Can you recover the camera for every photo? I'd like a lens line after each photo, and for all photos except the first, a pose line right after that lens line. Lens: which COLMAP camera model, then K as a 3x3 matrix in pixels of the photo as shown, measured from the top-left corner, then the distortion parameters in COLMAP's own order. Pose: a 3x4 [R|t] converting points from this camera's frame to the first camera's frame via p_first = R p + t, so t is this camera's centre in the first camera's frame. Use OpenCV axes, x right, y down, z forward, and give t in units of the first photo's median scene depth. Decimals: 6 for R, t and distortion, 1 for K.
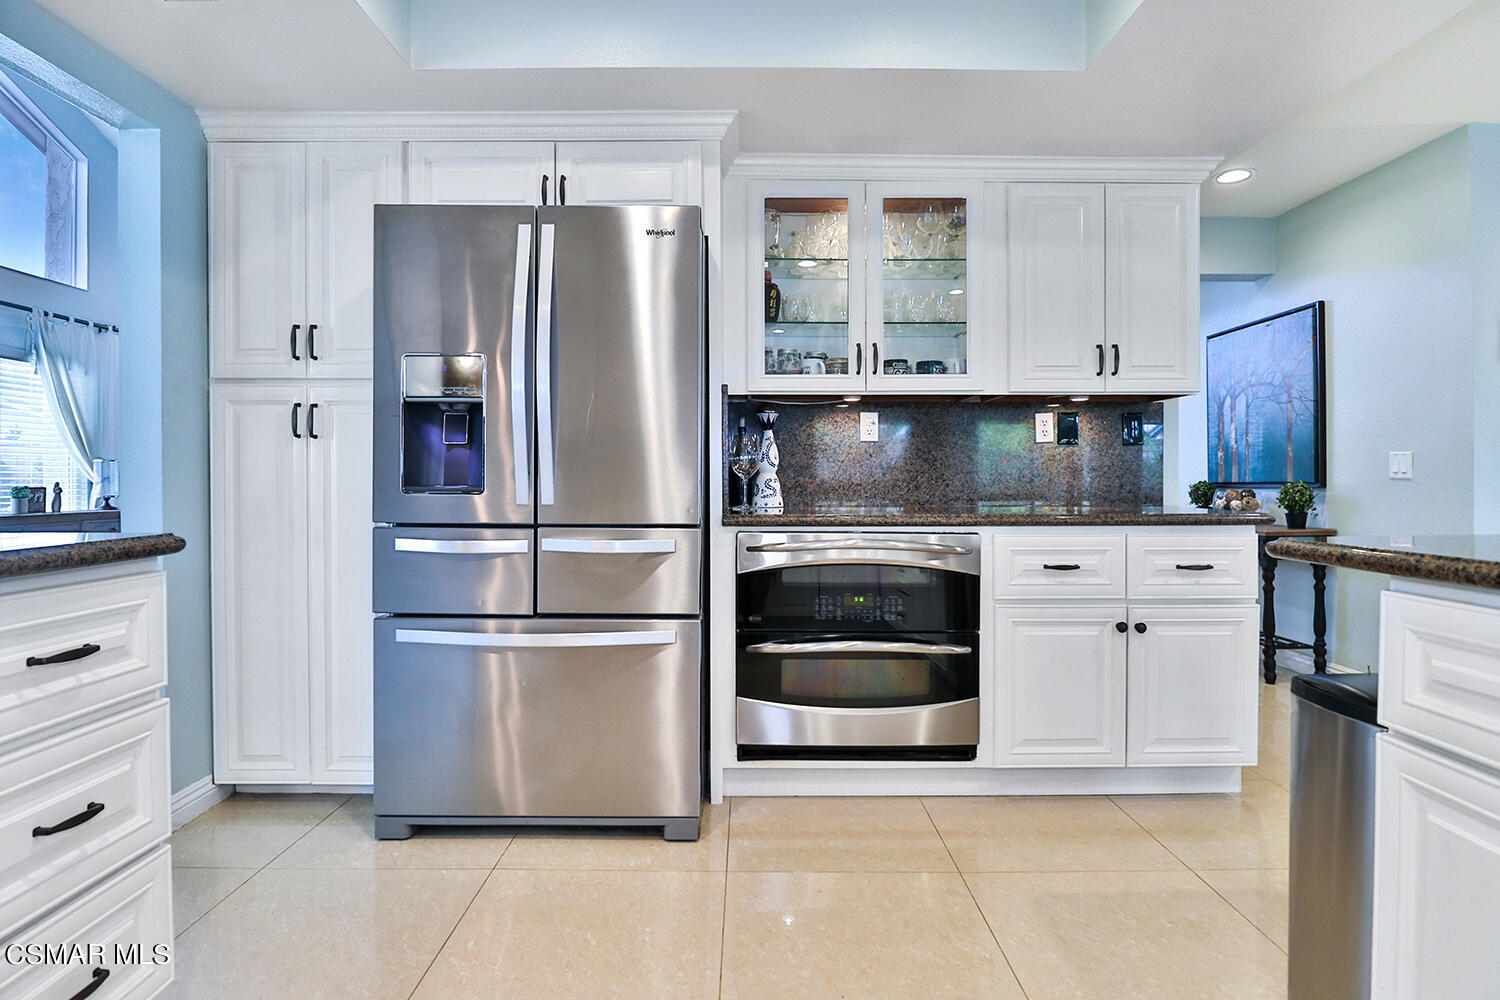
lens RADIAL K [[772.9, 0, 752.1], [0, 772.9, 488.0], [0, 0, 1]] dist [0.002911, -0.015811]
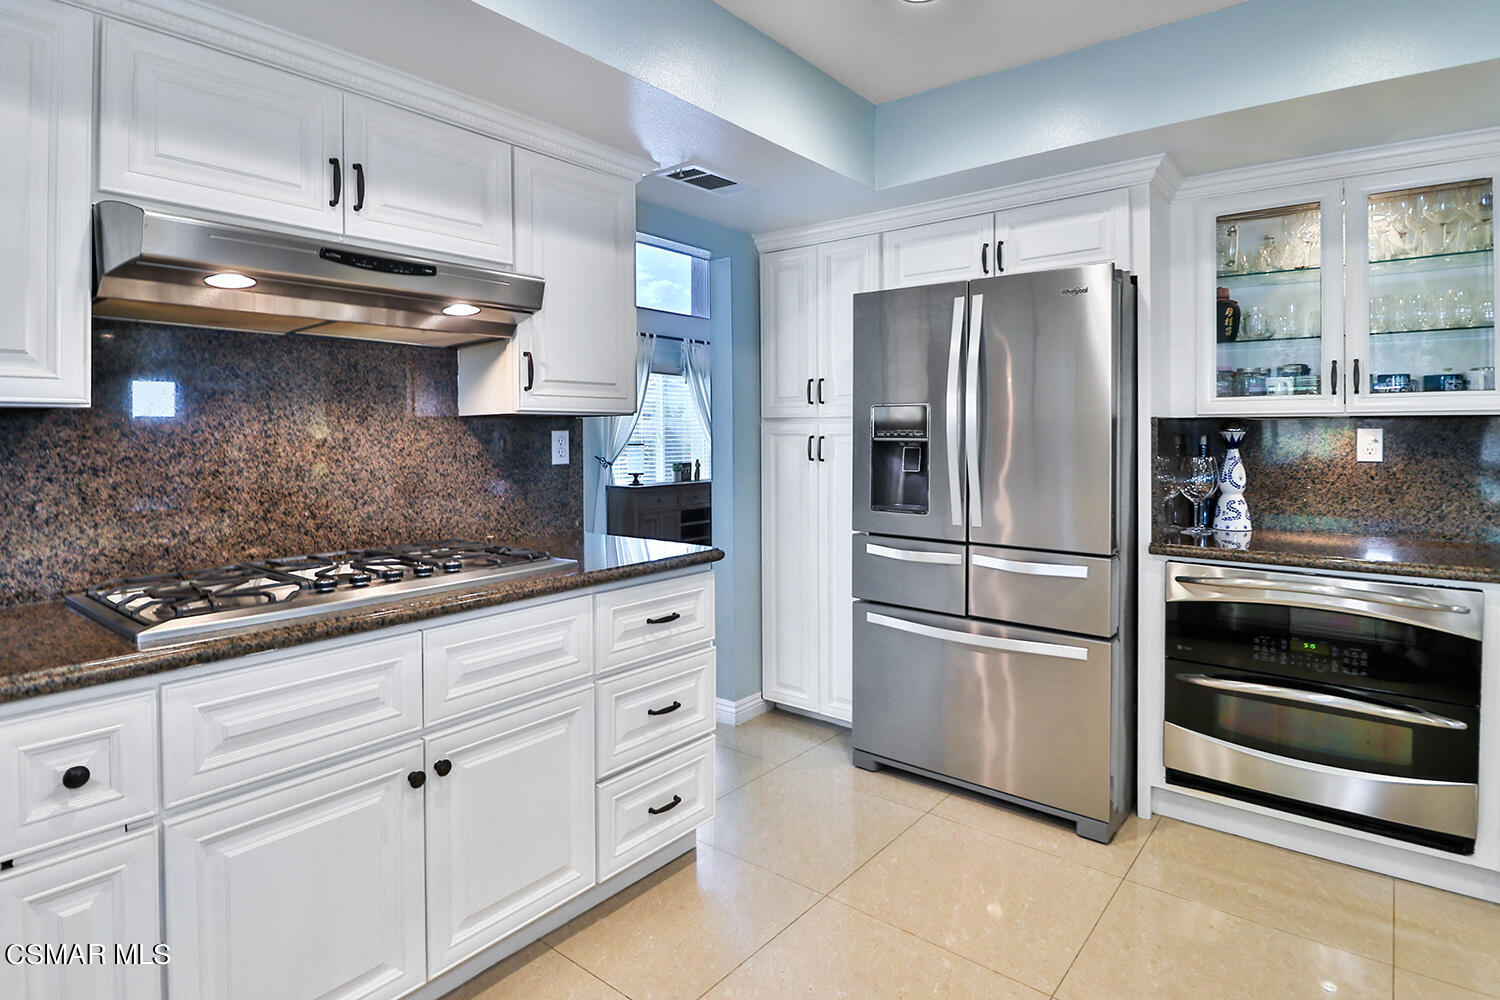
lens RADIAL K [[788.2, 0, 746.8], [0, 788.2, 459.3], [0, 0, 1]] dist [-0.013260, -0.001697]
pose [[0.771785, 0.018245, -0.635621, 0.212053], [-0.006031, 0.999753, 0.021374, -0.097314], [0.635854, -0.012662, 0.771705, -0.152500]]
